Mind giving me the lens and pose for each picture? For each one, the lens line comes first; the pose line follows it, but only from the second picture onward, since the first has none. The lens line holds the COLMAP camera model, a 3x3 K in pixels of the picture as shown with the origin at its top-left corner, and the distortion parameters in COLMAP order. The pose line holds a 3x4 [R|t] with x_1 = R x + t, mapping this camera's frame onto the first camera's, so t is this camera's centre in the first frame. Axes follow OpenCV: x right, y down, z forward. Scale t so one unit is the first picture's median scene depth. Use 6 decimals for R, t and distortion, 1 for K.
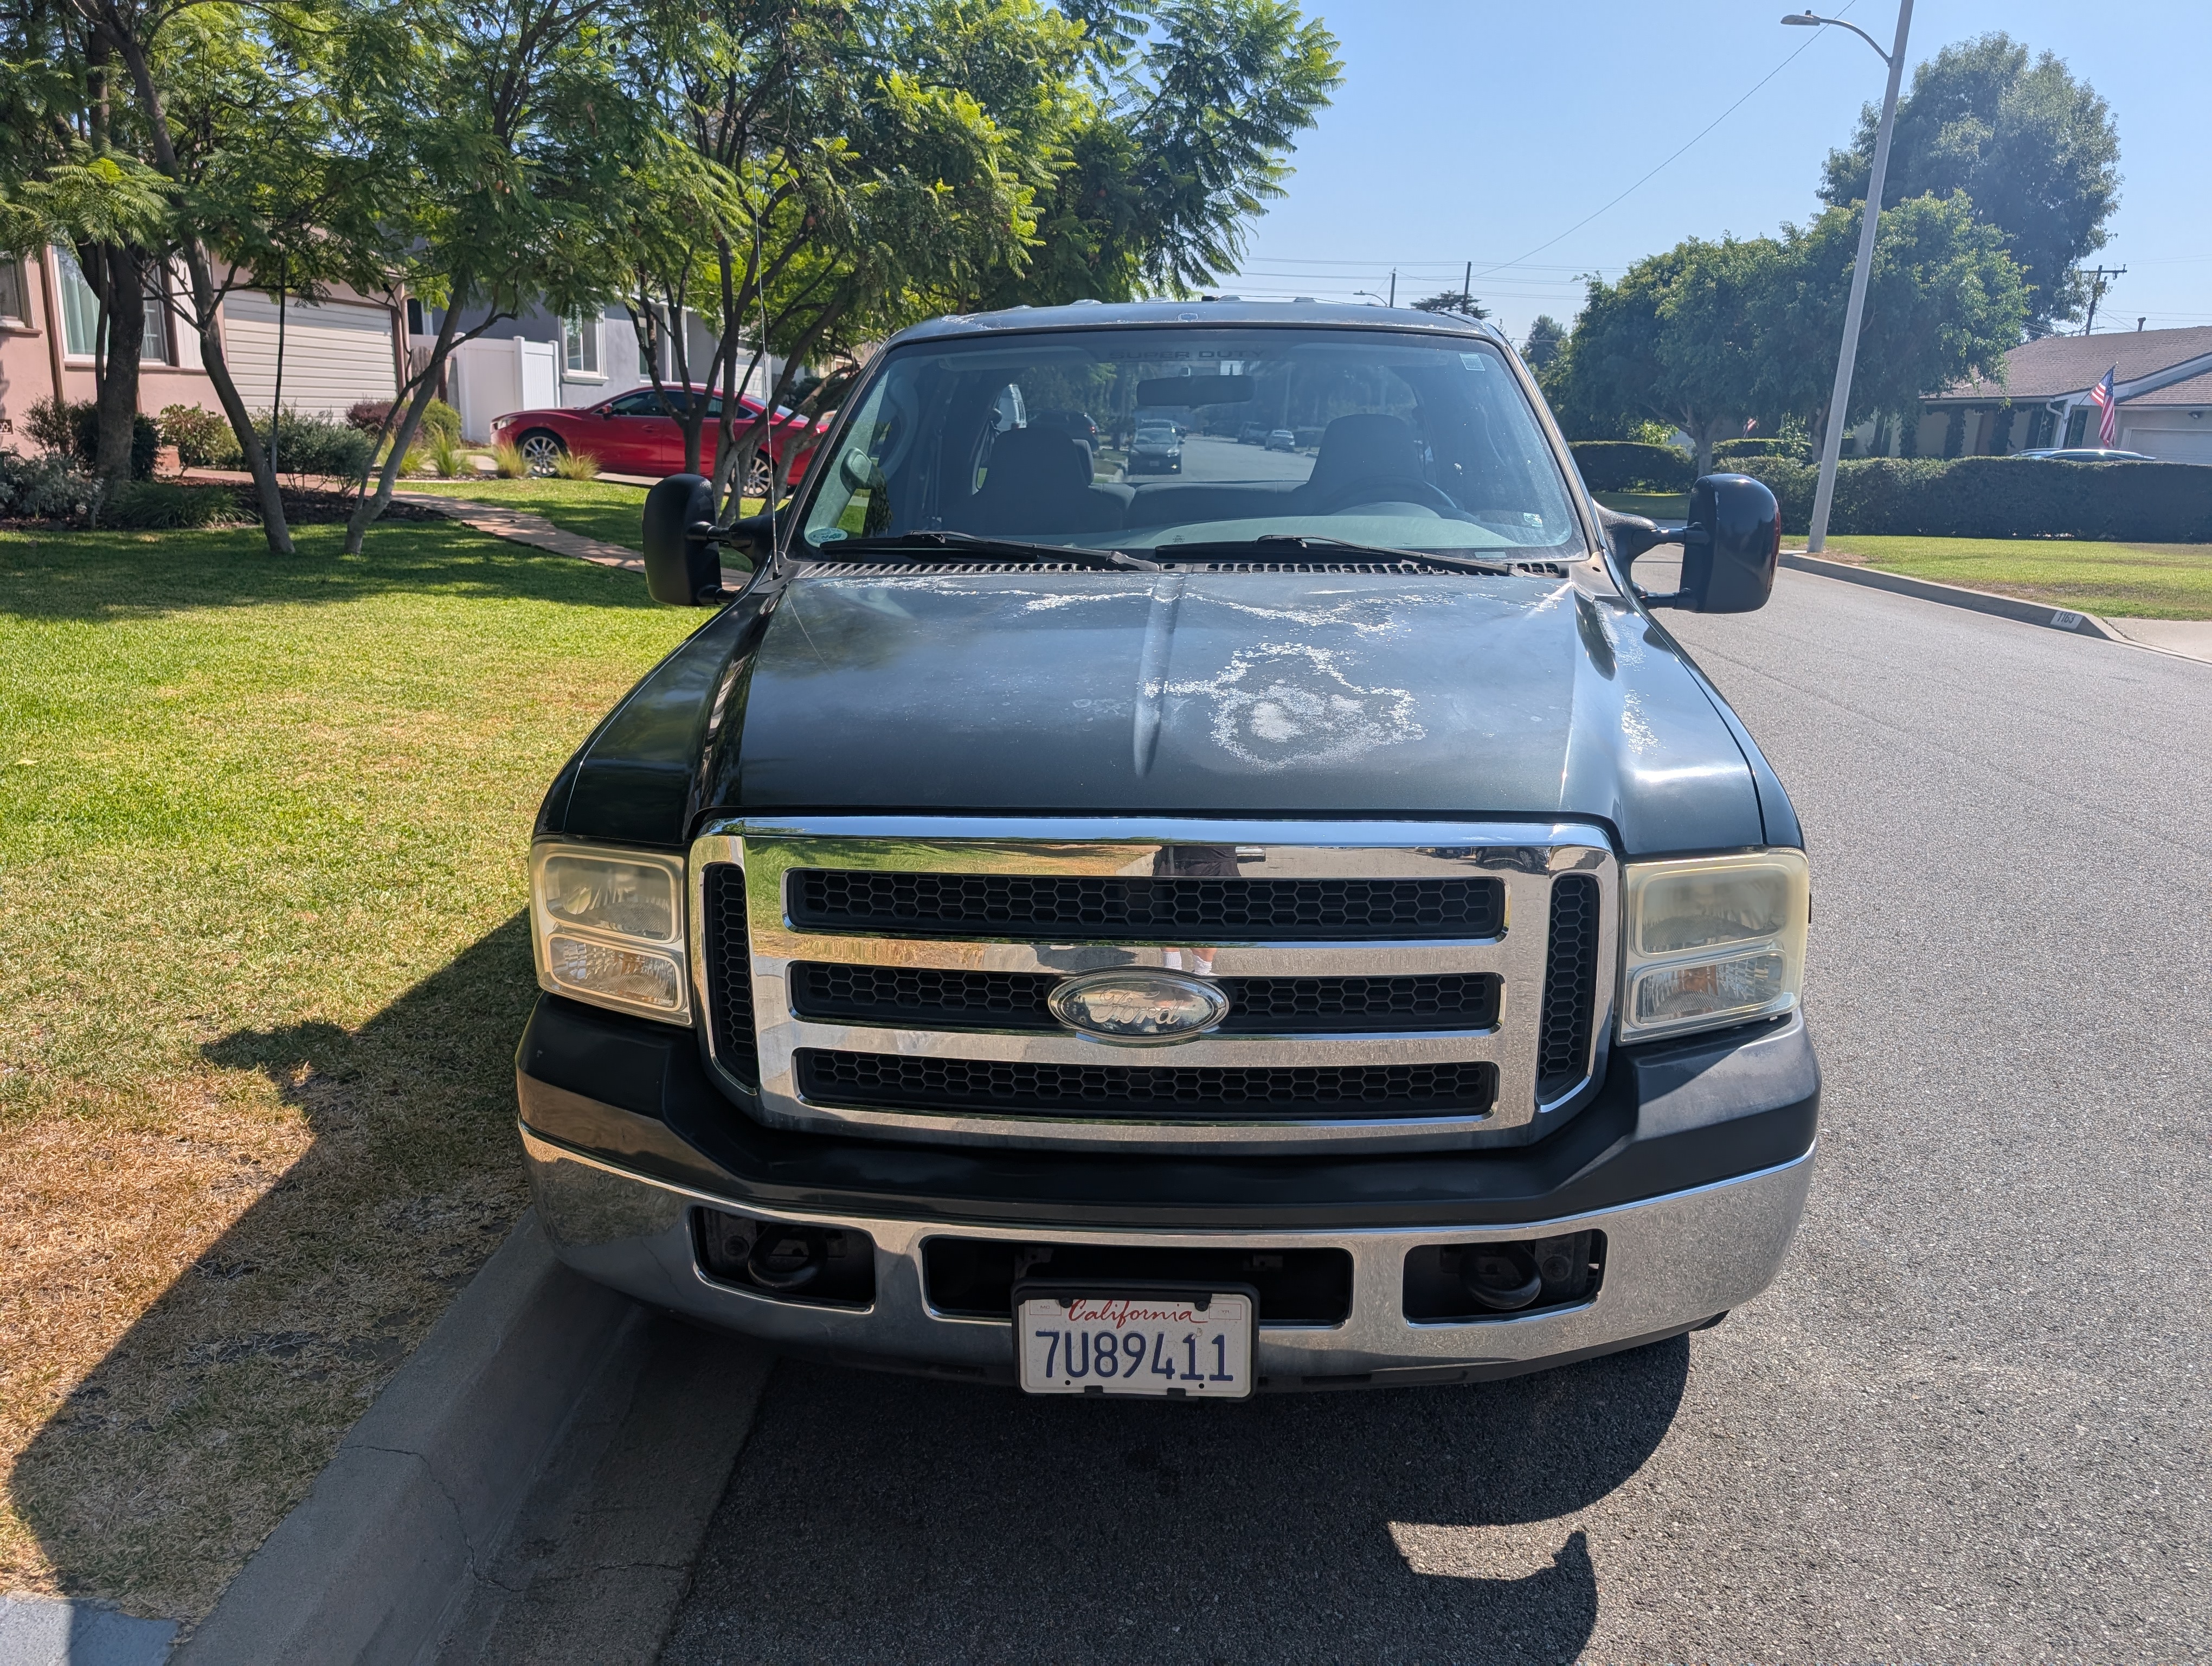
lens RADIAL K [[1579.8, 0, 1094.3], [0, 1579.8, 837.4], [0, 0, 1]] dist [0.005170, 0.000242]
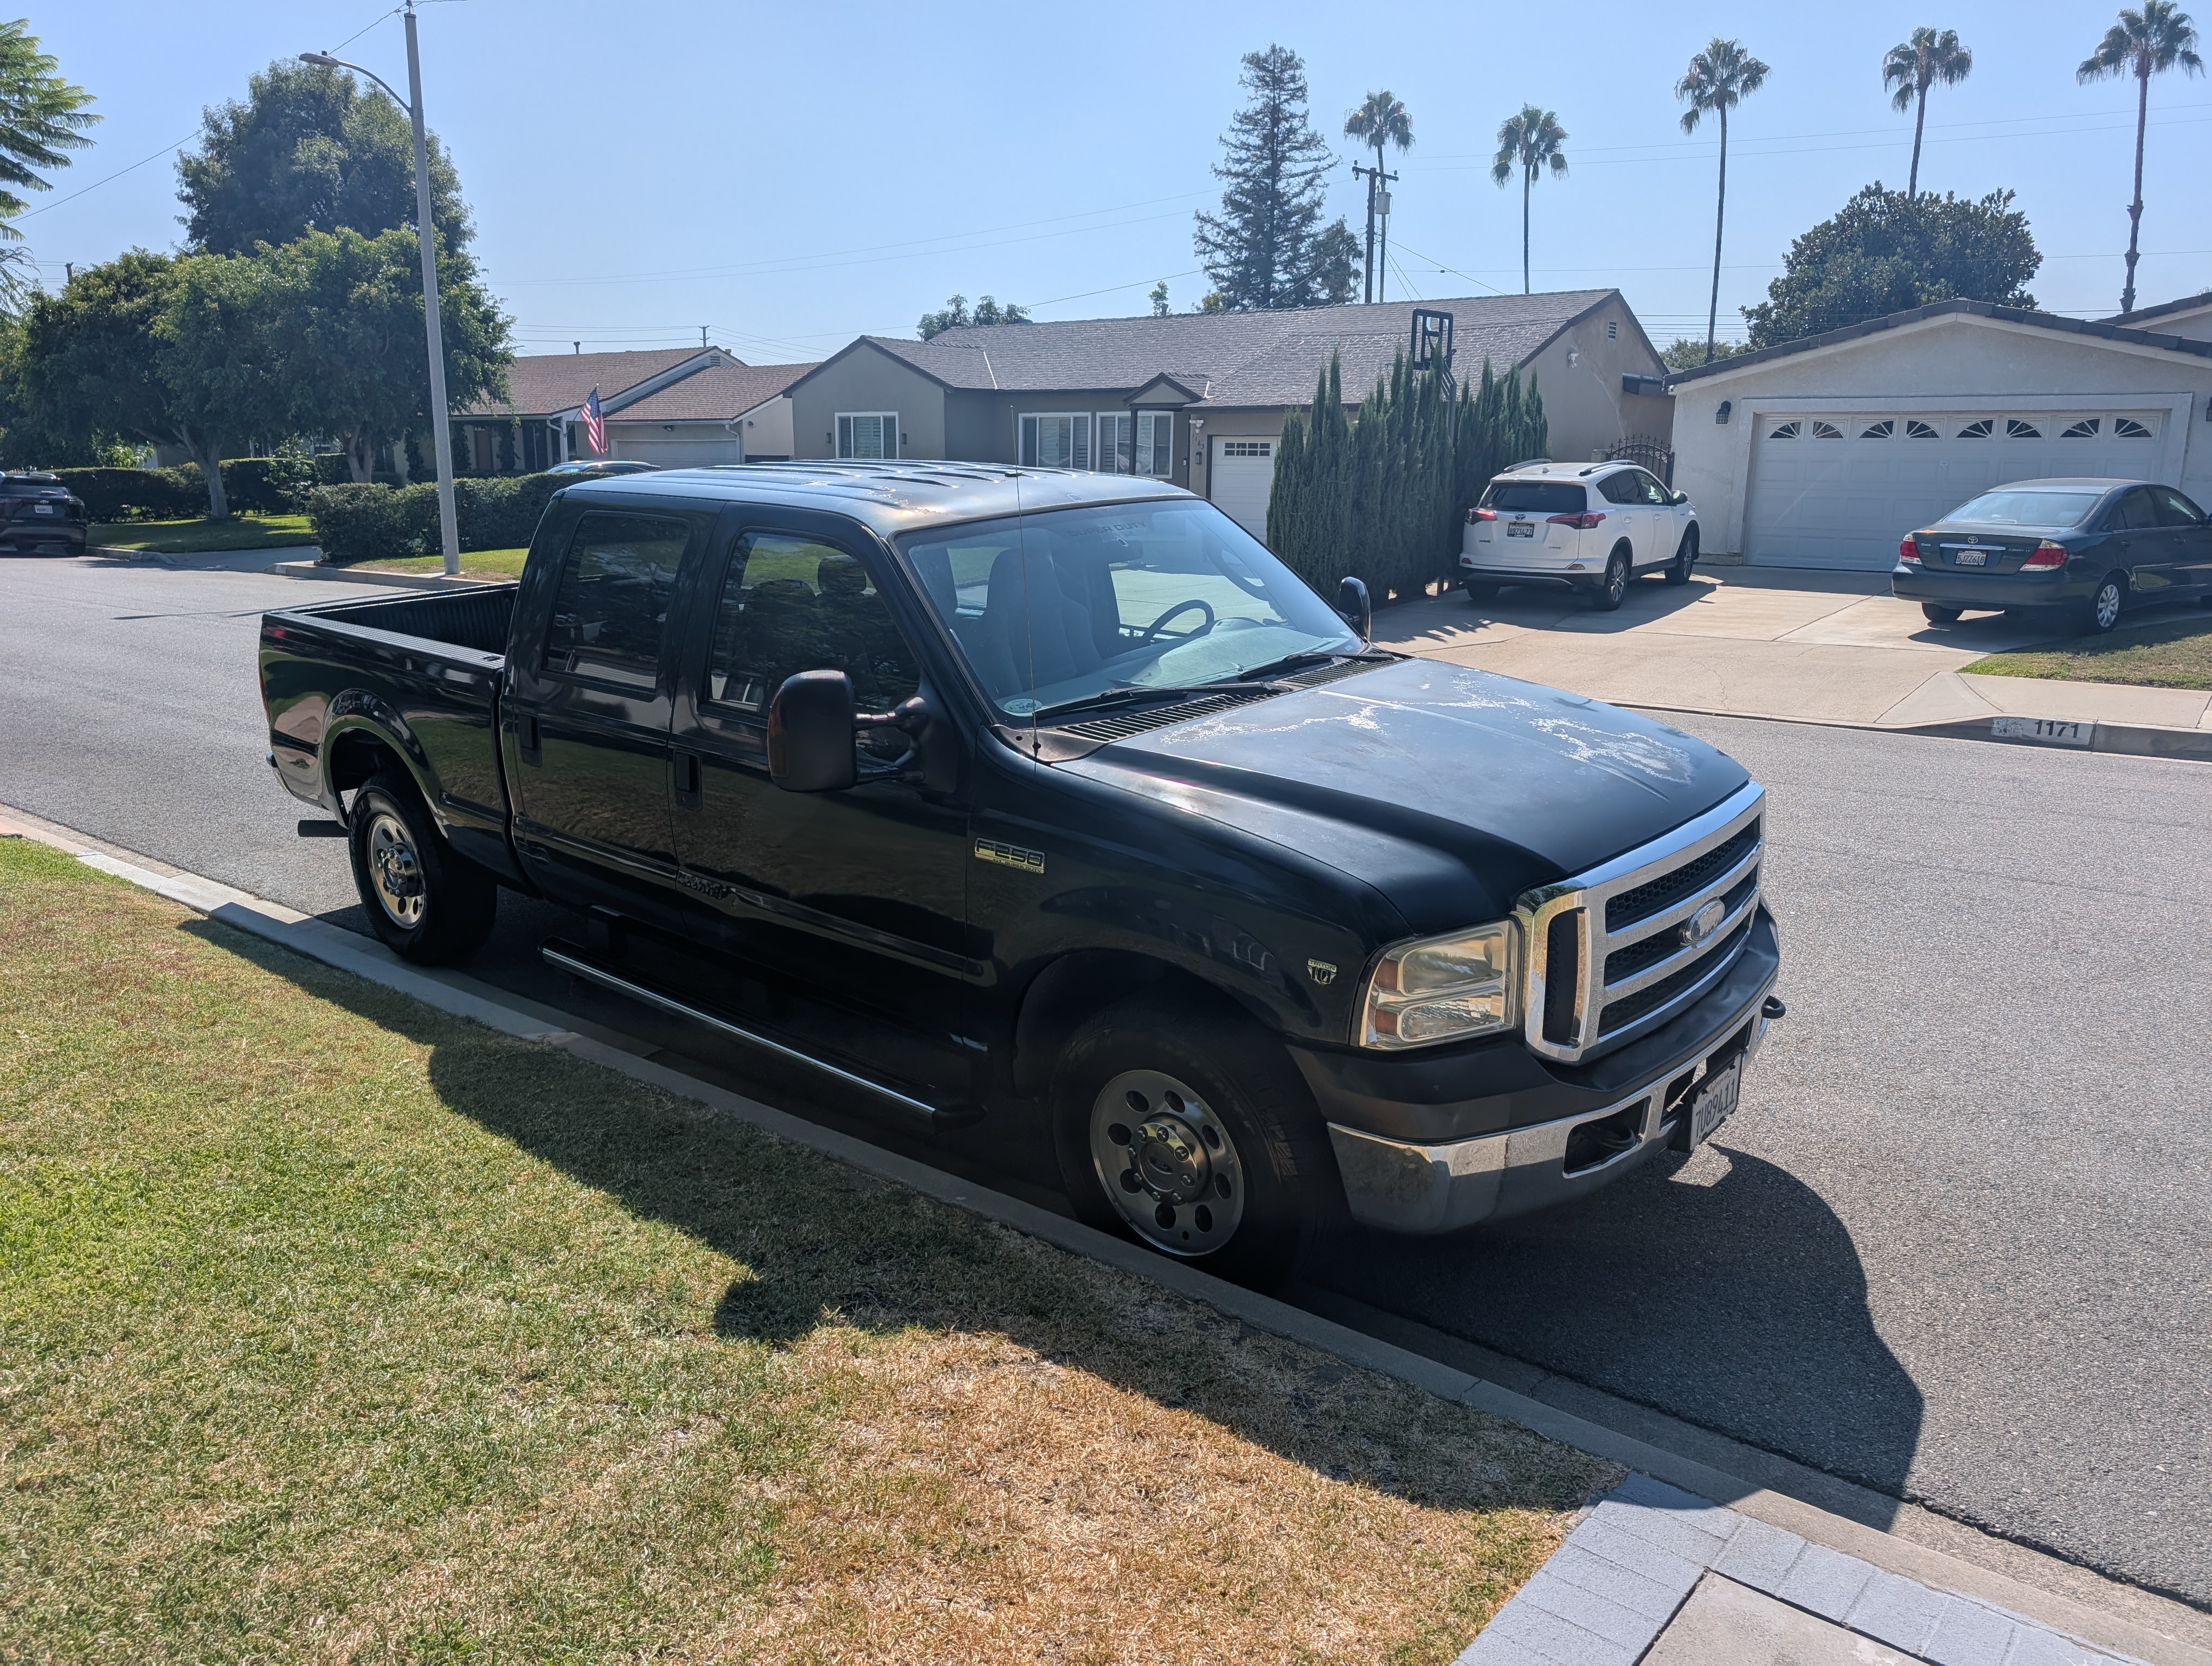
lens RADIAL K [[1579.8, 0, 1094.3], [0, 1579.8, 837.4], [0, 0, 1]] dist [0.005170, 0.000242]
pose [[0.613416, -0.224429, 0.757200, -0.076398], [0.227242, 0.968383, 0.102930, -0.014529], [-0.756361, 0.108929, 0.645022, 0.014037]]
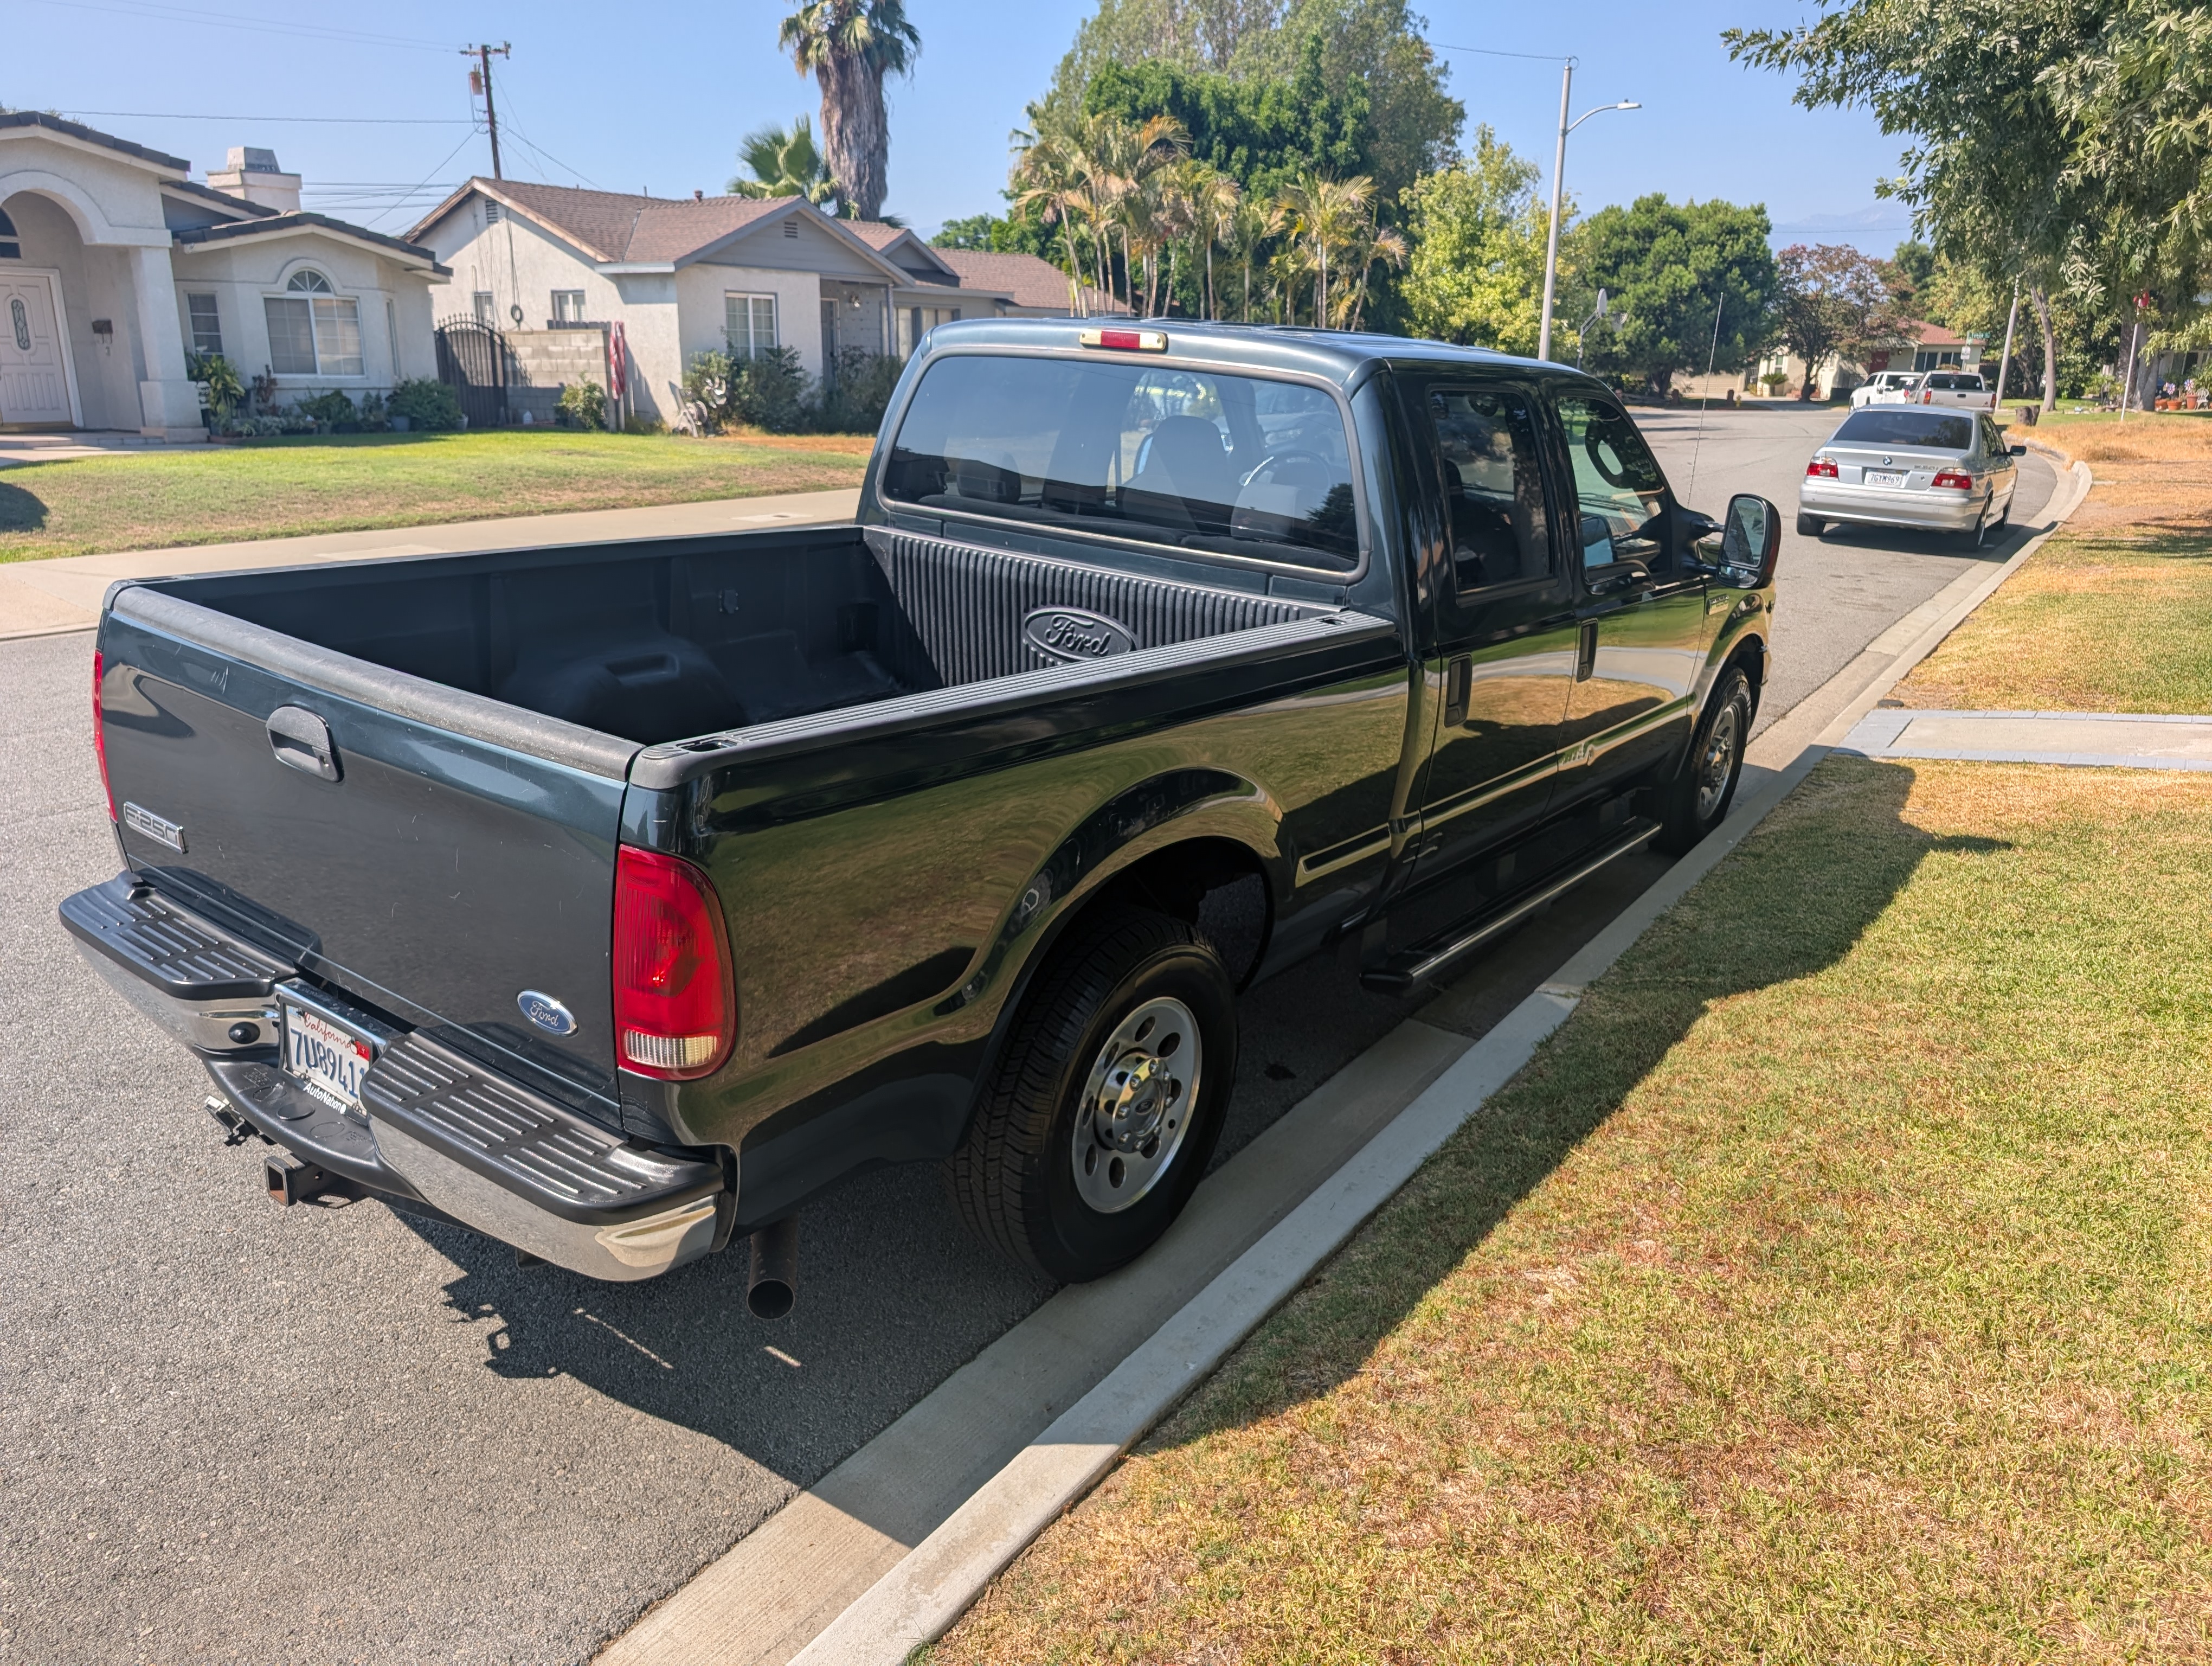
lens RADIAL K [[1564.3, 0, 1106.0], [0, 1564.3, 833.0], [0, 0, 1]] dist [0.004393, -0.000804]
pose [[-0.830220, -0.216865, 0.513521, -0.043009], [0.091446, 0.855755, 0.509236, -0.058199], [-0.549884, 0.469738, -0.690633, 0.191818]]
